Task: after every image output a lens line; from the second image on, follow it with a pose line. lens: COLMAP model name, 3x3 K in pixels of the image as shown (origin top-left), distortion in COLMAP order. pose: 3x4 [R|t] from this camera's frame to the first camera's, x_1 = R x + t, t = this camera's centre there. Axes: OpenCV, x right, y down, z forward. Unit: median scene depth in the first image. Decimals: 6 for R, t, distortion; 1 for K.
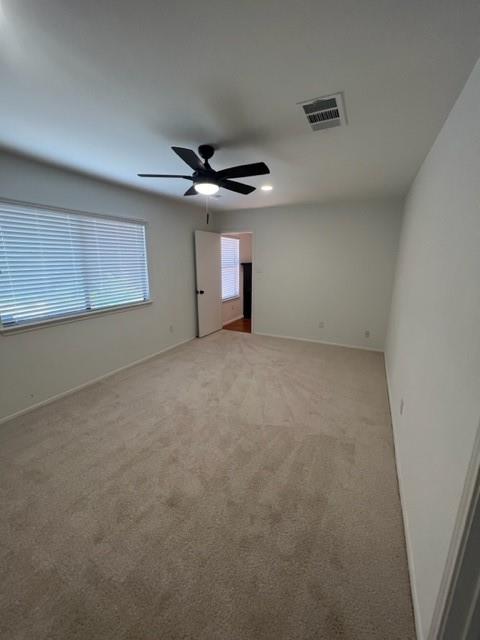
lens RADIAL K [[256.8, 0, 244.1], [0, 256.8, 320.1], [0, 0, 1]] dist [0.000989, 0.000042]
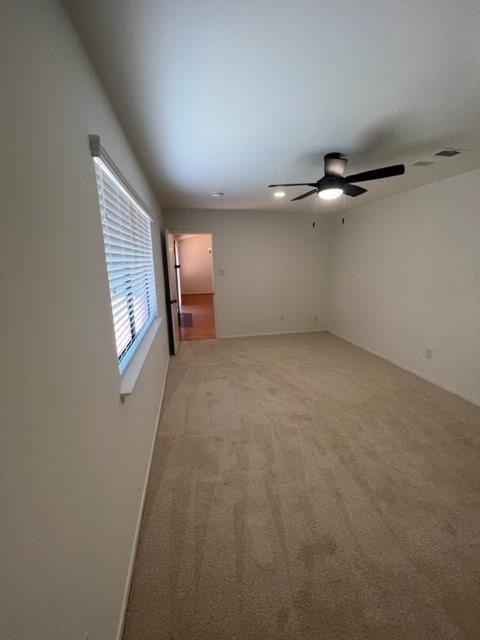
lens RADIAL K [[256.8, 0, 244.4], [0, 256.8, 319.0], [0, 0, 1]] dist [0.000989, 0.000042]
pose [[0.782111, -0.151226, 0.604511, -0.716099], [0.158387, 0.986489, 0.041863, -0.067479], [-0.602674, 0.063005, 0.795496, 0.263633]]
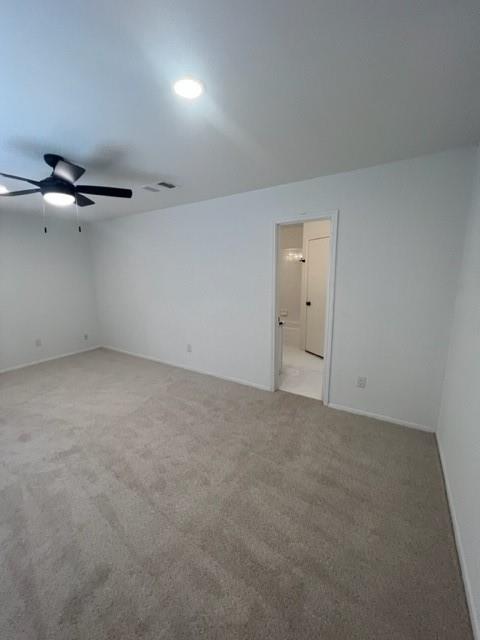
lens RADIAL K [[255.8, 0, 240.1], [0, 255.8, 318.6], [0, 0, 1]] dist [0.002913, 0.000003]
pose [[0.109379, -0.187463, 0.976163, -0.691216], [0.243673, 0.957146, 0.156507, -0.042254], [-0.963670, 0.220746, 0.150371, 0.194189]]
